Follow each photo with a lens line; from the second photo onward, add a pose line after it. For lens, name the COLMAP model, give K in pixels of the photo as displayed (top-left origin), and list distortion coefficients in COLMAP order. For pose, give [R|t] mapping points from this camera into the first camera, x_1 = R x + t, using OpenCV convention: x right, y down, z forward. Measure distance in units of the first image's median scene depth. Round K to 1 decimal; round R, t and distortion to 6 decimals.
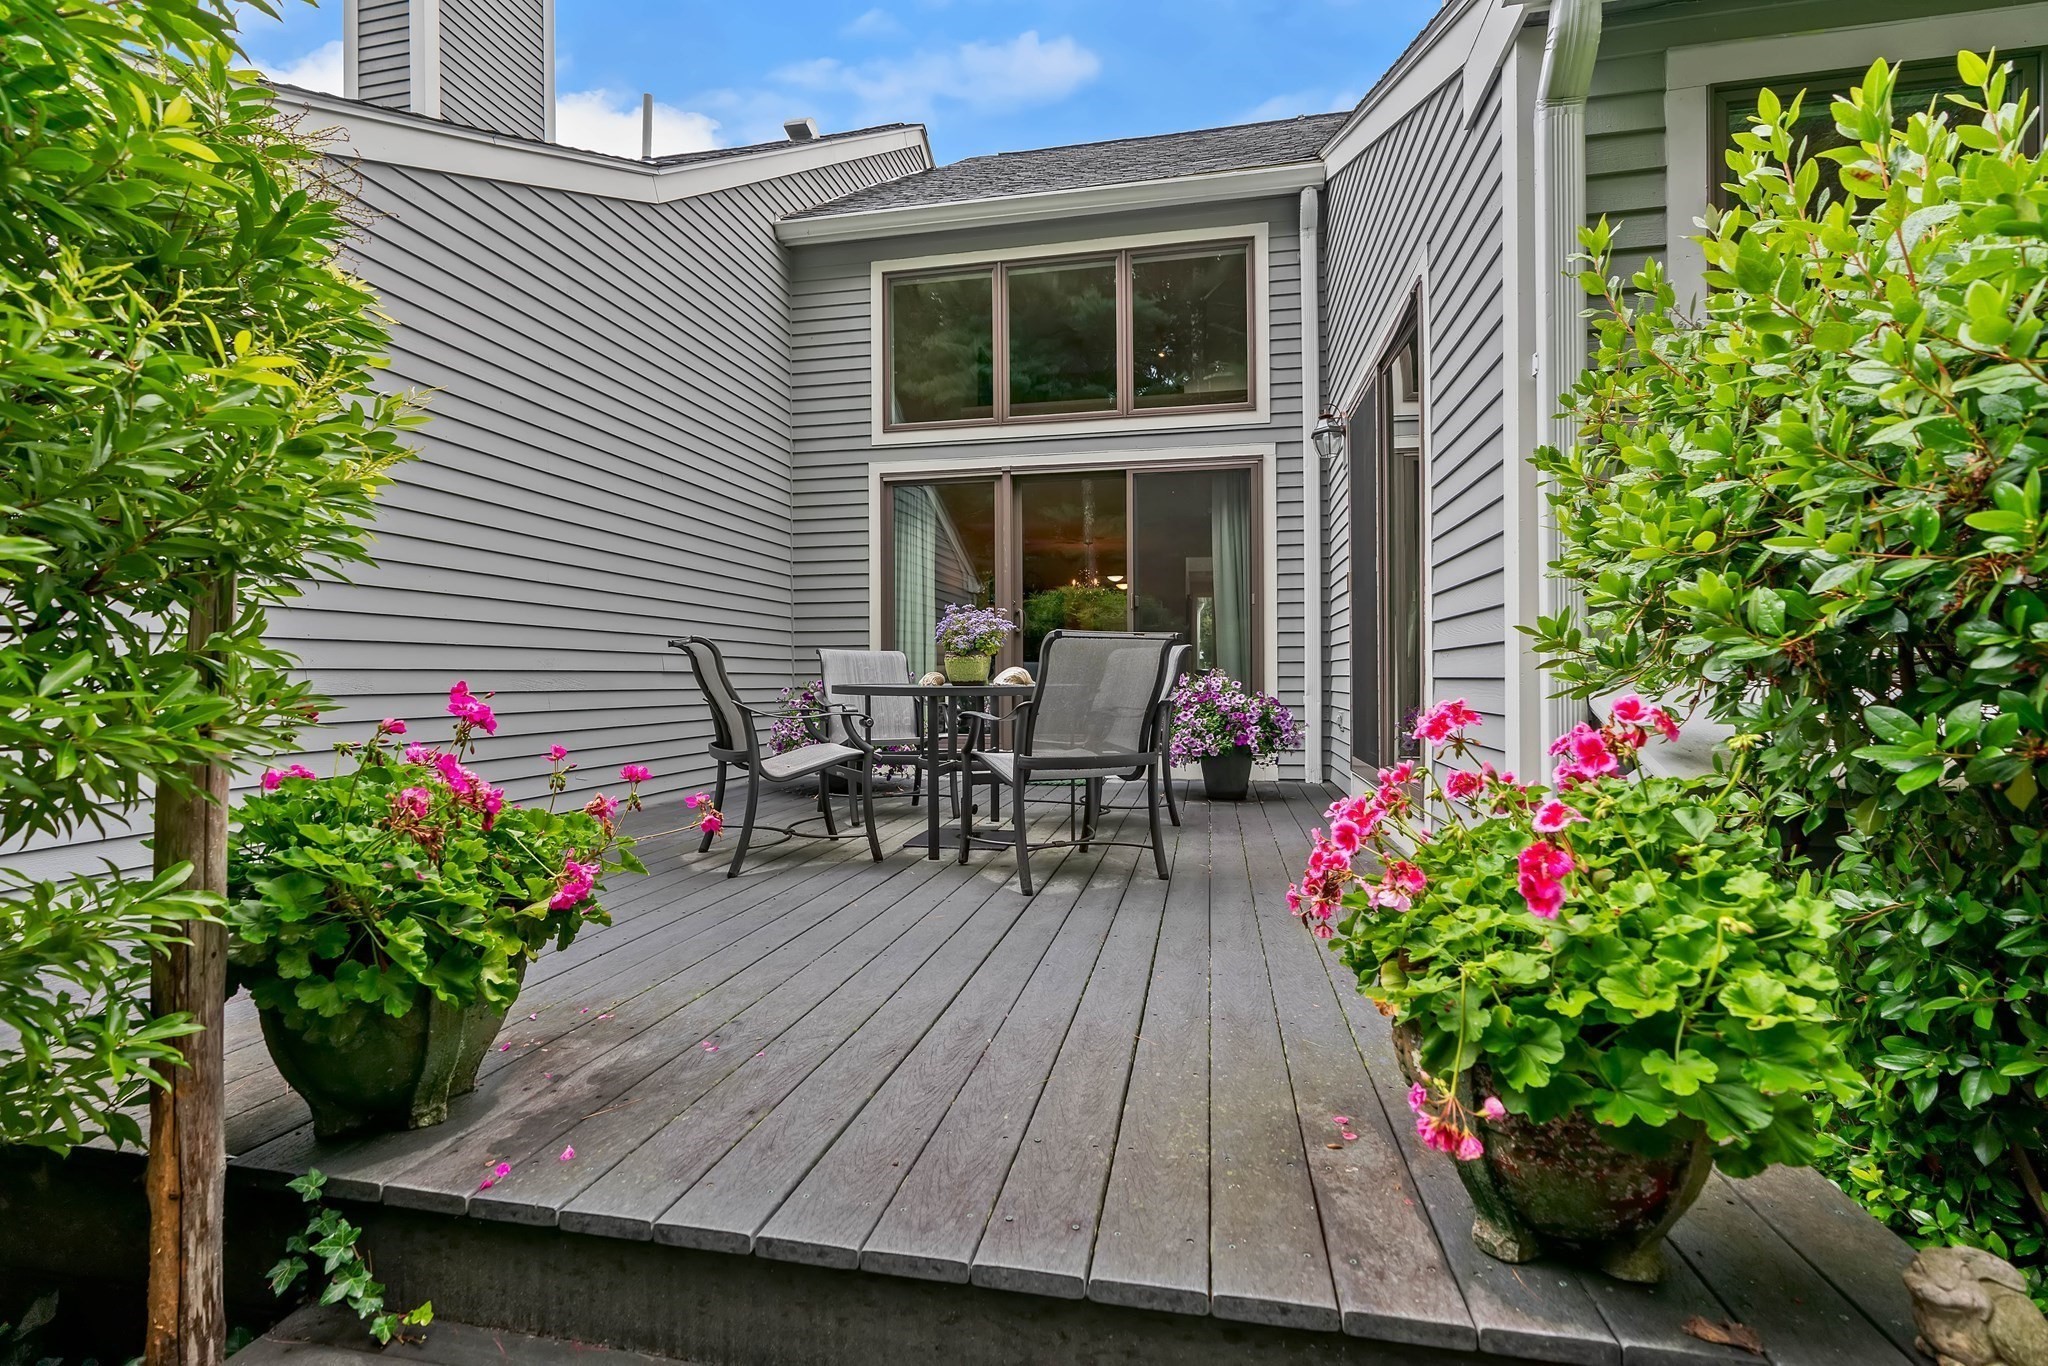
lens RADIAL K [[949.3, 0, 1016.7], [0, 949.3, 677.4], [0, 0, 1]] dist [-0.001025, 0.003200]
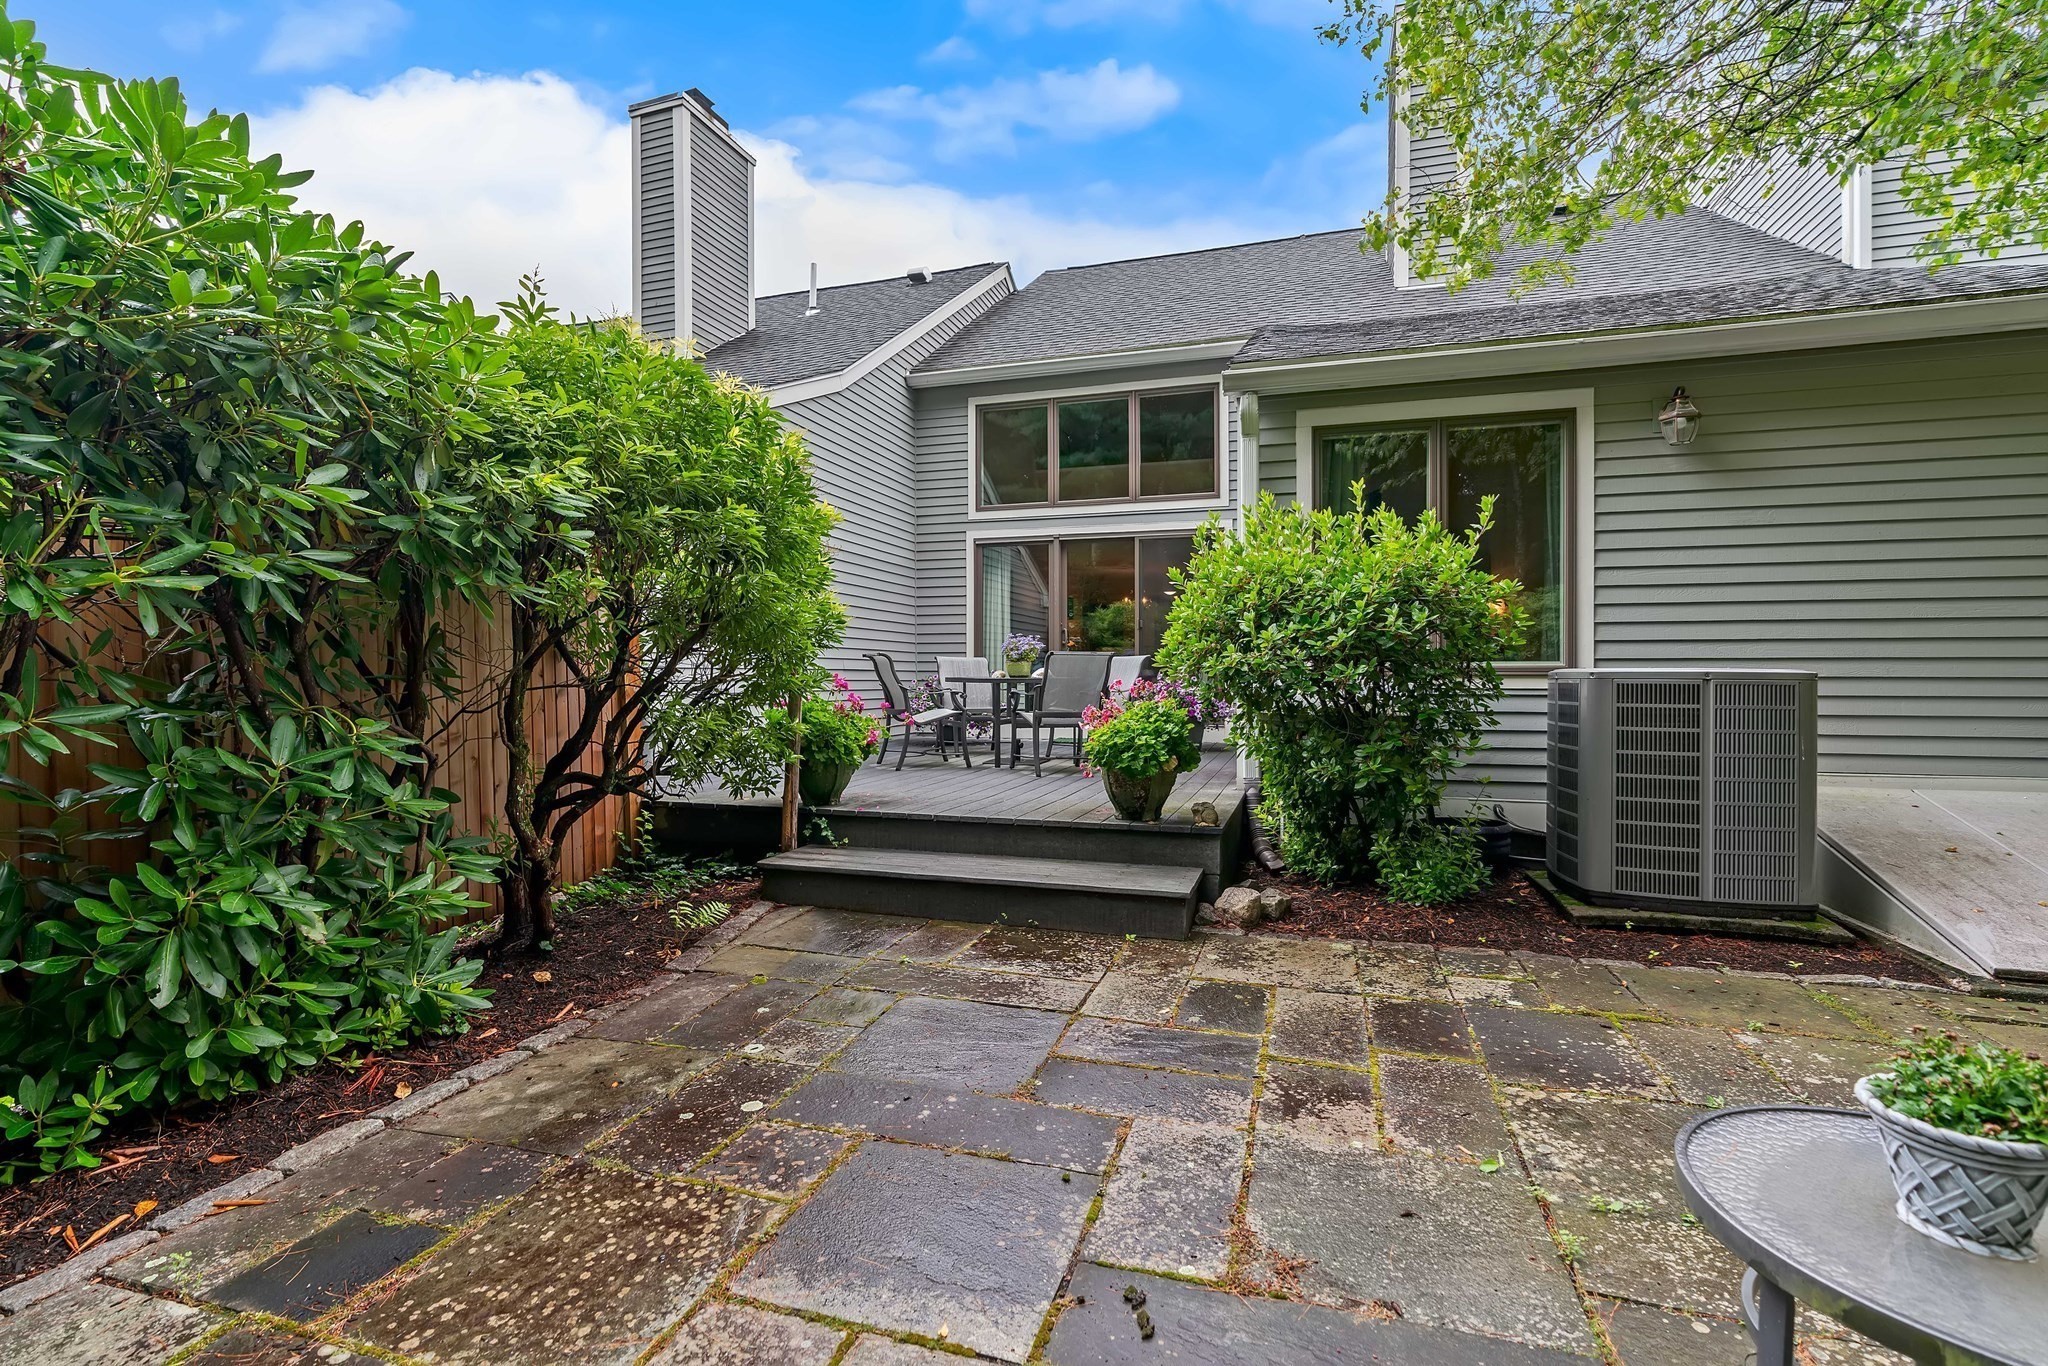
lens RADIAL K [[949.3, 0, 1020.4], [0, 949.3, 681.1], [0, 0, 1]] dist [-0.001025, 0.003200]
pose [[0.994850, 0.003465, -0.101301, 0.093763], [-0.002619, 0.999961, 0.008487, -0.000438], [0.101327, -0.008178, 0.994820, -0.558412]]
